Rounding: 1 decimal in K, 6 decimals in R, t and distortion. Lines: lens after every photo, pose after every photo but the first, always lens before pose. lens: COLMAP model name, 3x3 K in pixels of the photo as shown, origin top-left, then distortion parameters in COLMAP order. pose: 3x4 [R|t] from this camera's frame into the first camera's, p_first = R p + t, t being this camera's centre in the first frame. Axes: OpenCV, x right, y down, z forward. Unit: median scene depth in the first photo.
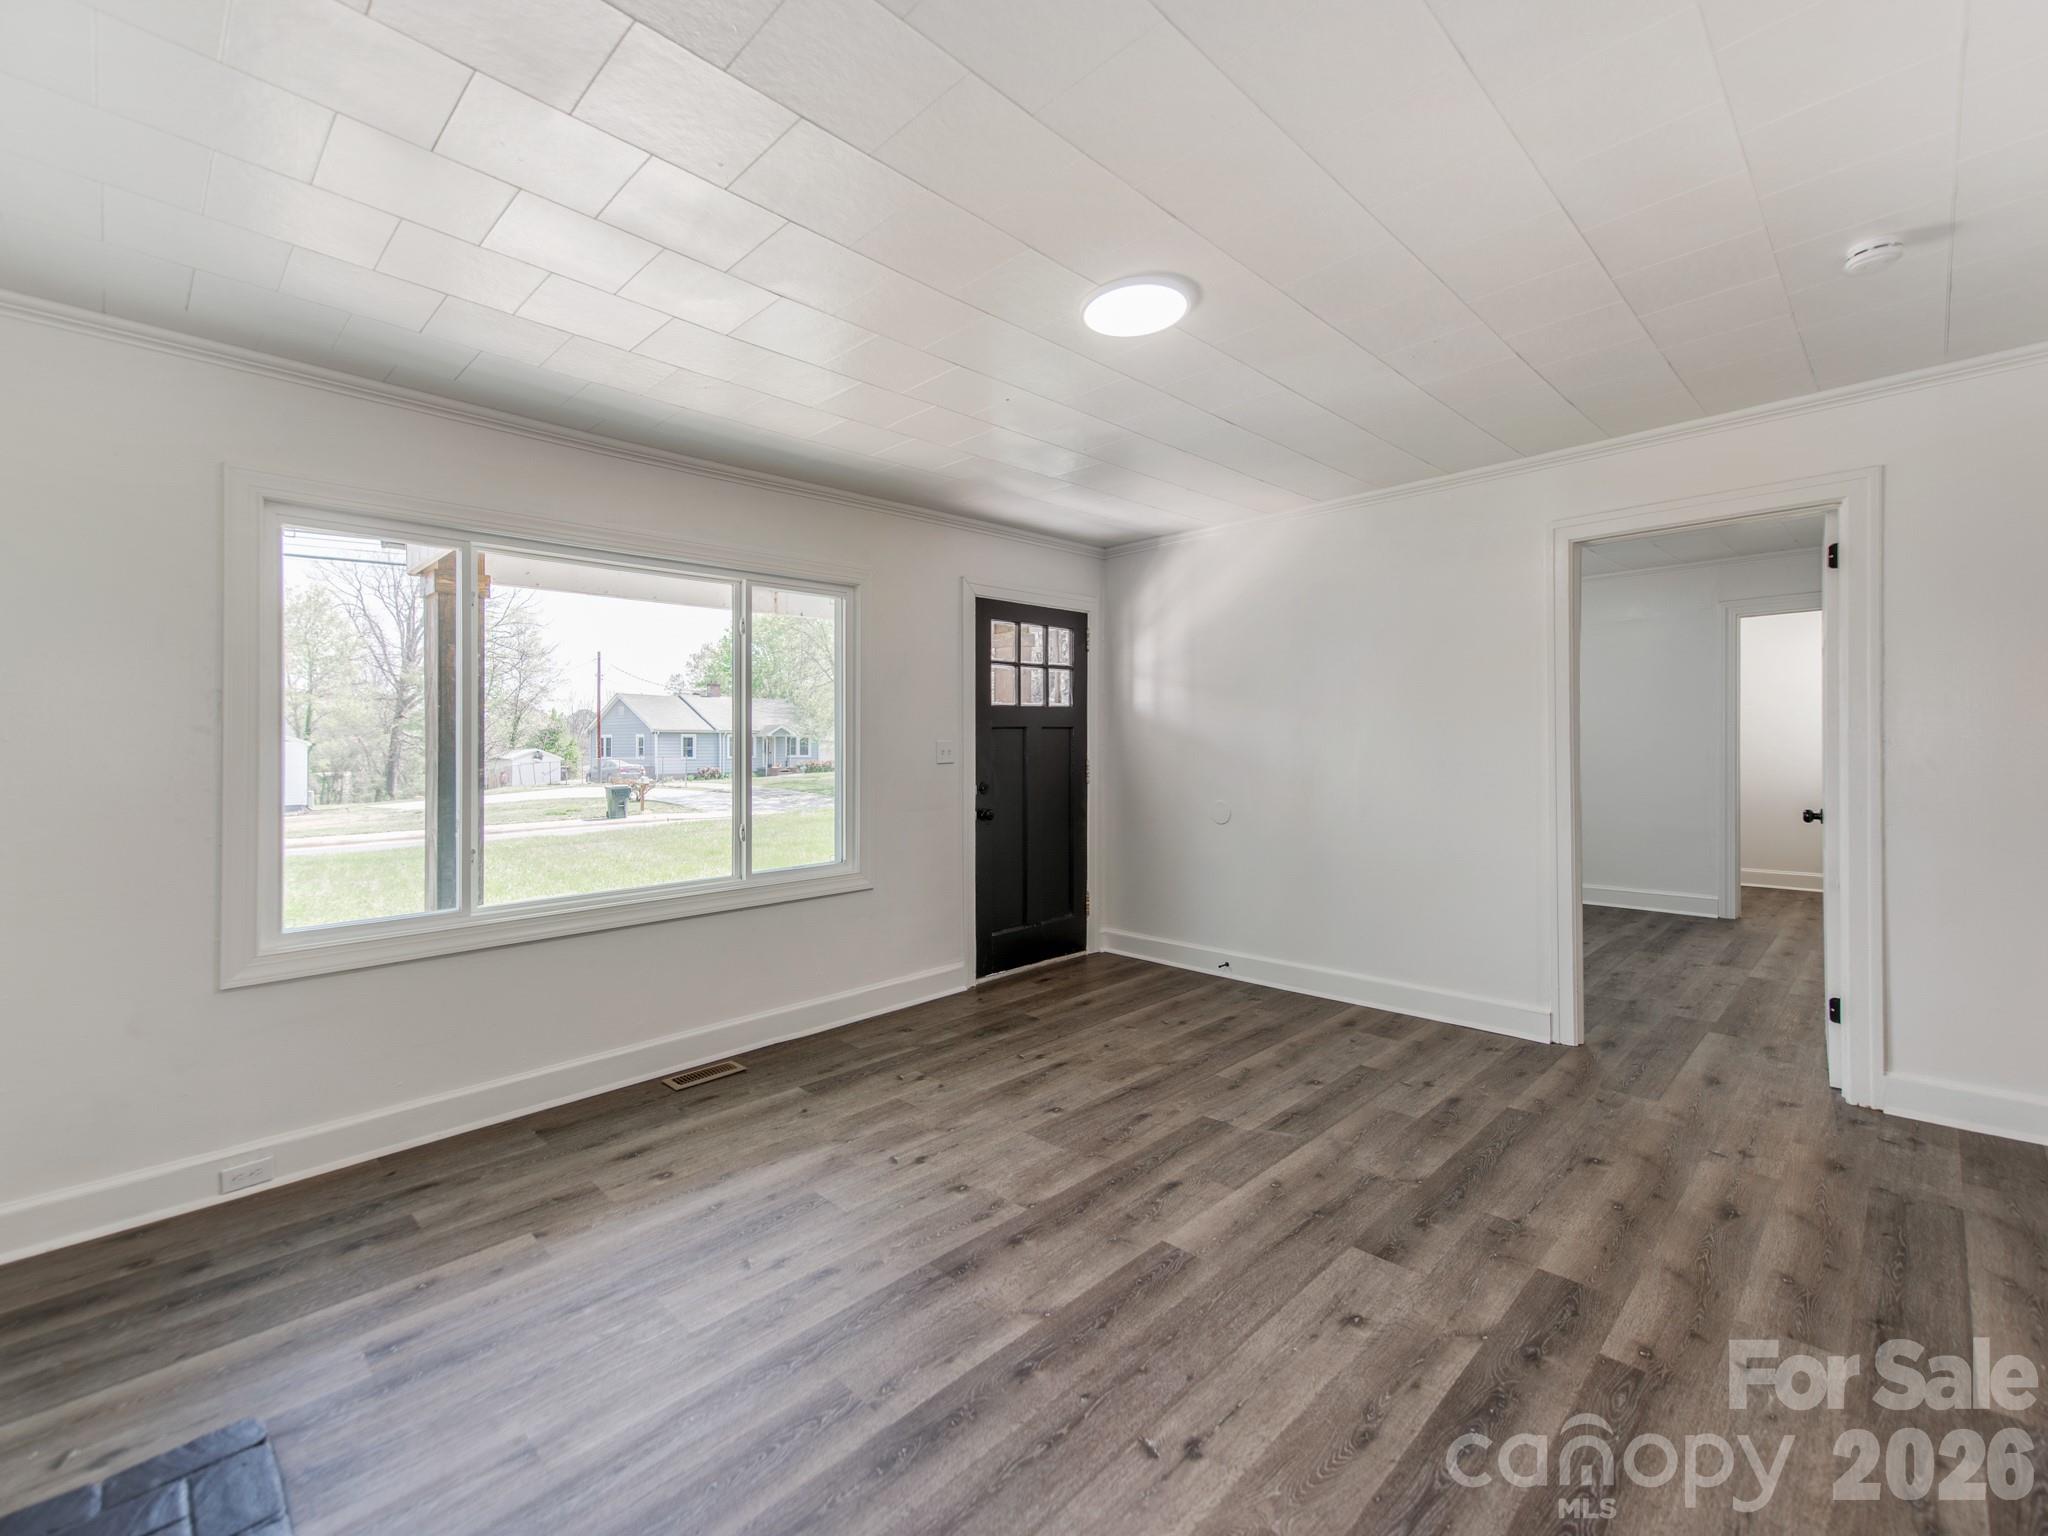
lens RADIAL K [[873.4, 0, 984.0], [0, 873.4, 742.5], [0, 0, 1]] dist [0.024600, -0.002861]
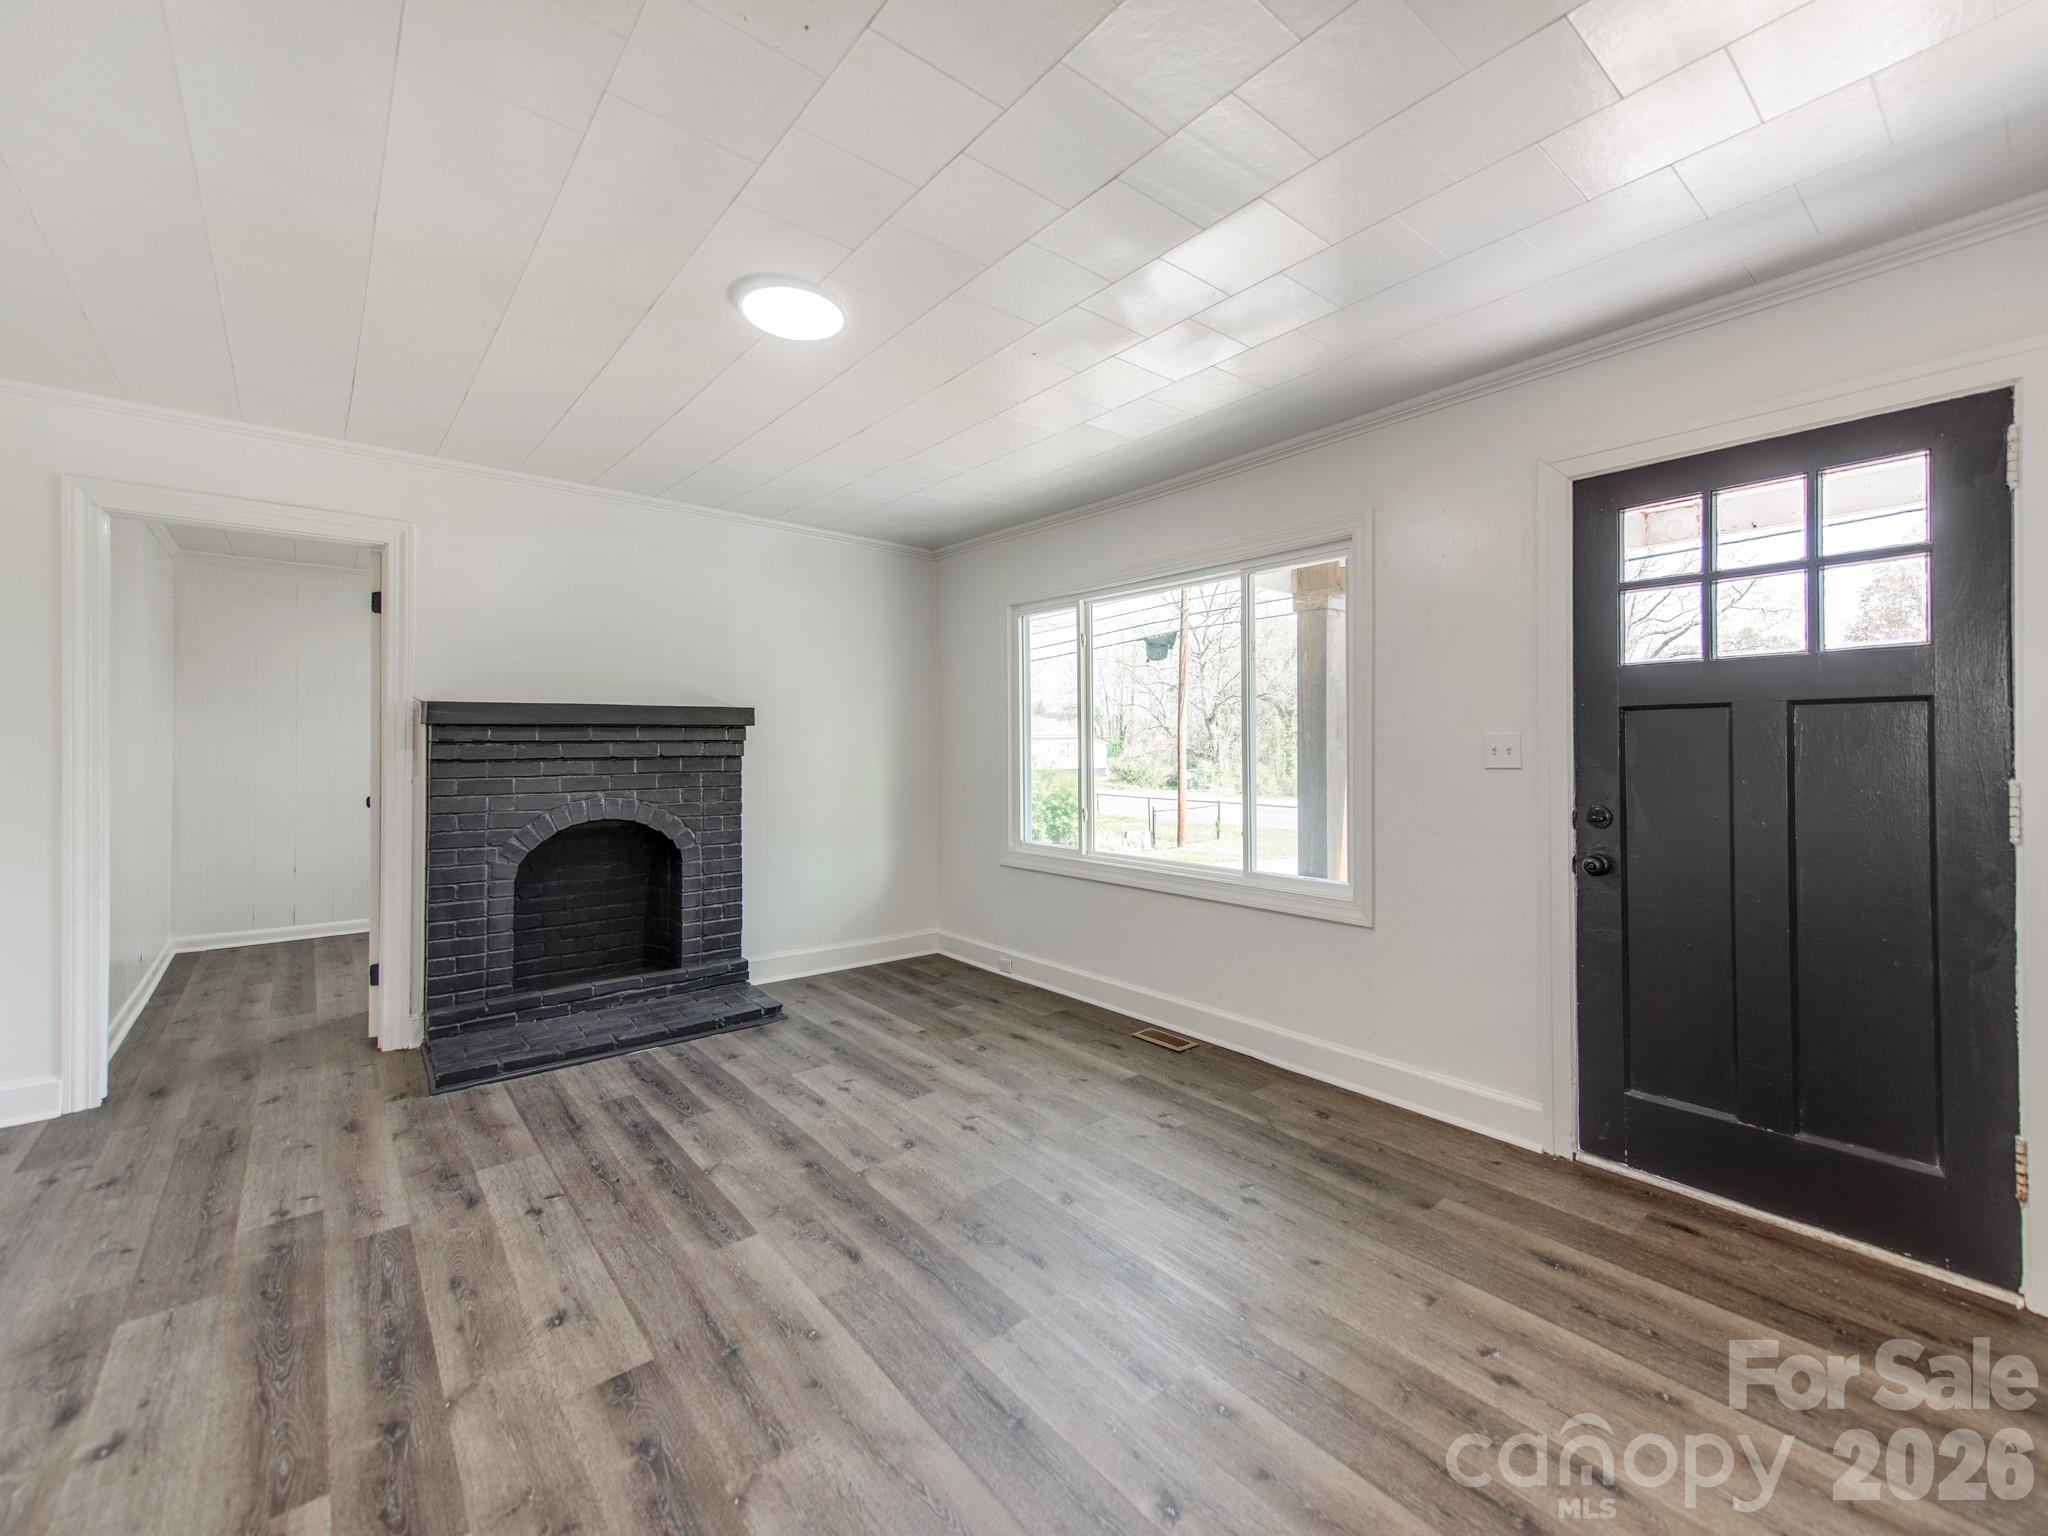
lens RADIAL K [[873.4, 0, 1040.7], [0, 873.4, 753.2], [0, 0, 1]] dist [0.024600, -0.002861]
pose [[-0.063821, 0.025455, -0.997637, 1.098985], [0.008951, 0.999649, 0.024934, -0.013807], [0.997921, -0.007339, -0.064026, 1.290998]]
